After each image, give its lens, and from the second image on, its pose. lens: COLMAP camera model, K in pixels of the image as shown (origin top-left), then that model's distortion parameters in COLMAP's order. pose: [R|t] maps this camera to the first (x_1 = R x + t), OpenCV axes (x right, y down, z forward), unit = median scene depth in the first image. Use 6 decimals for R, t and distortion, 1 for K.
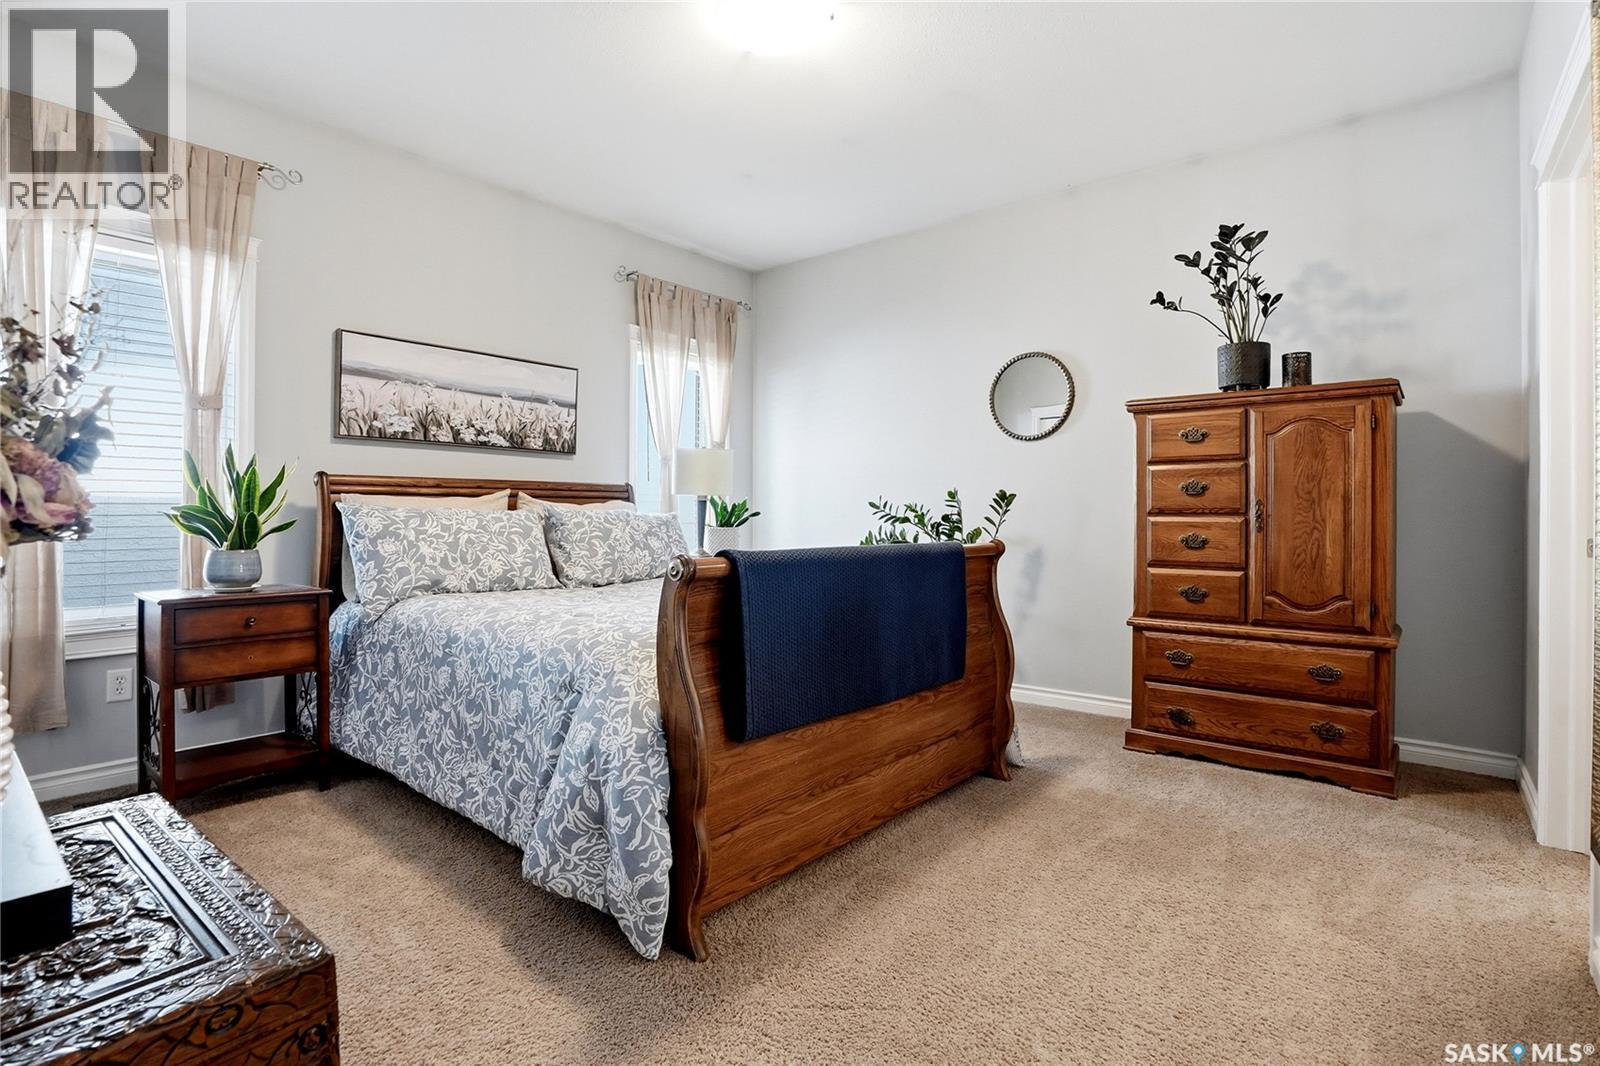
lens RADIAL K [[777.7, 0, 799.6], [0, 777.7, 524.0], [0, 0, 1]] dist [-0.032666, 0.000478]
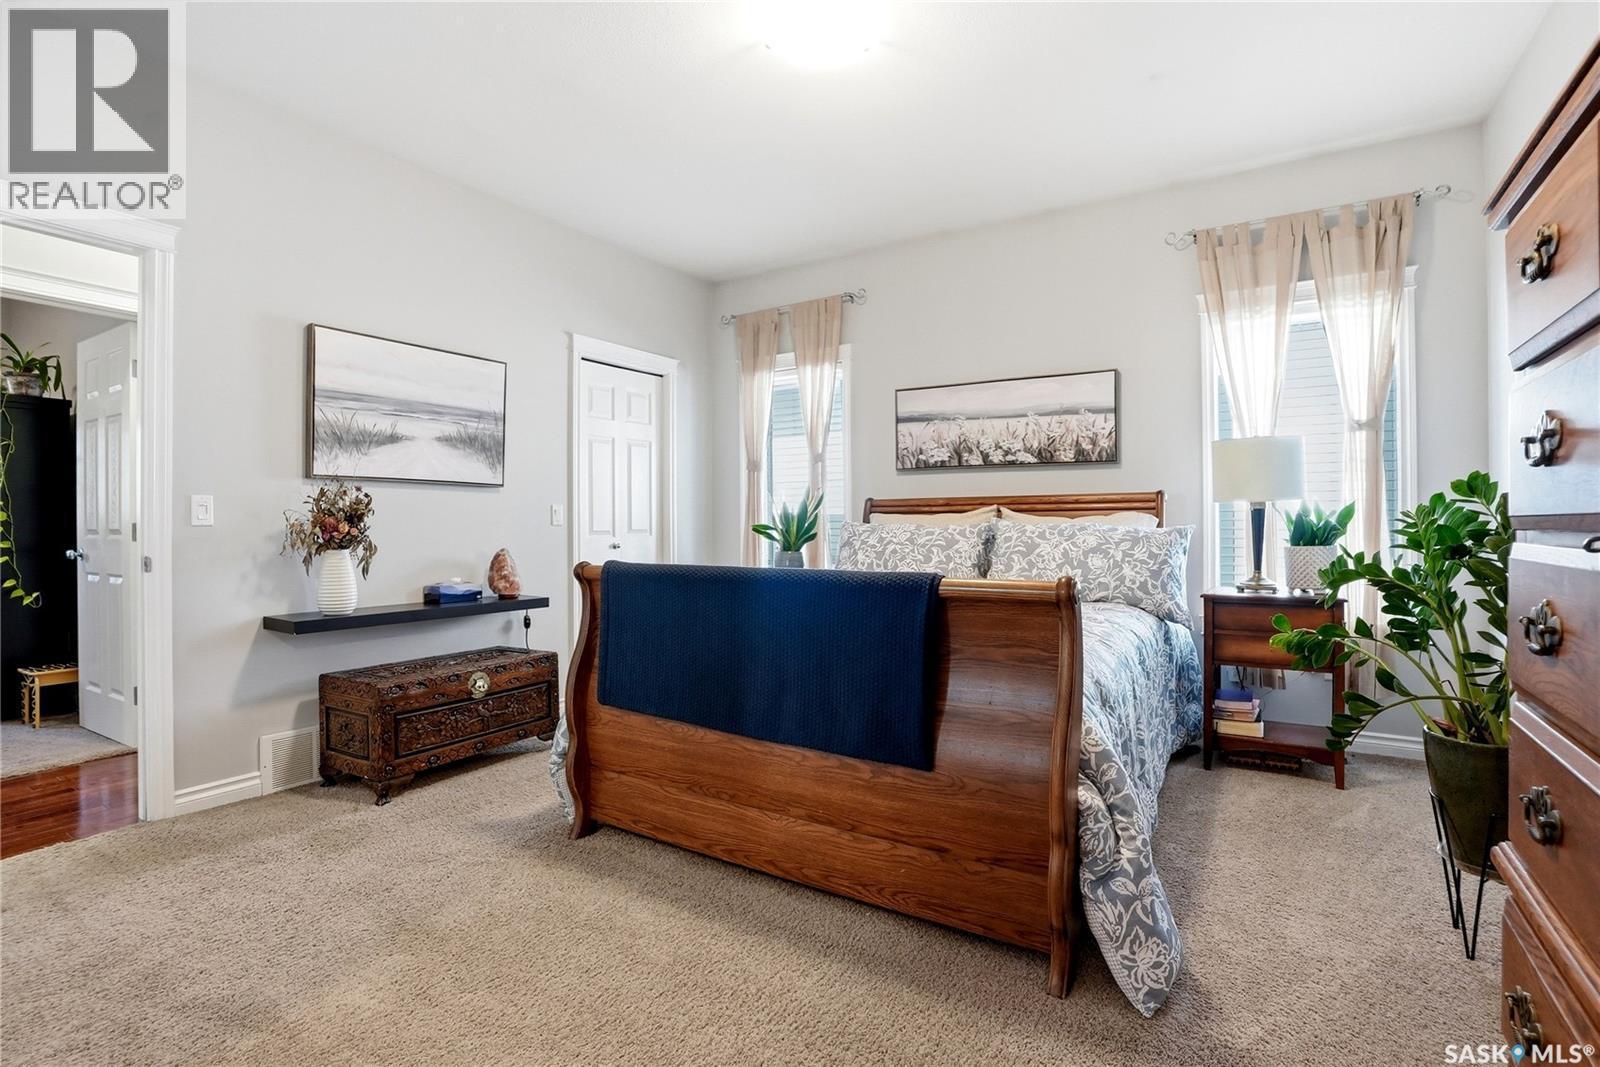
lens RADIAL K [[777.7, 0, 794.9], [0, 777.7, 526.3], [0, 0, 1]] dist [-0.032666, 0.000478]
pose [[0.124209, 0.000508, -0.992256, 0.643424], [-0.010422, 0.999945, -0.000792, -0.011587], [0.992201, 0.010440, 0.124207, 0.582355]]
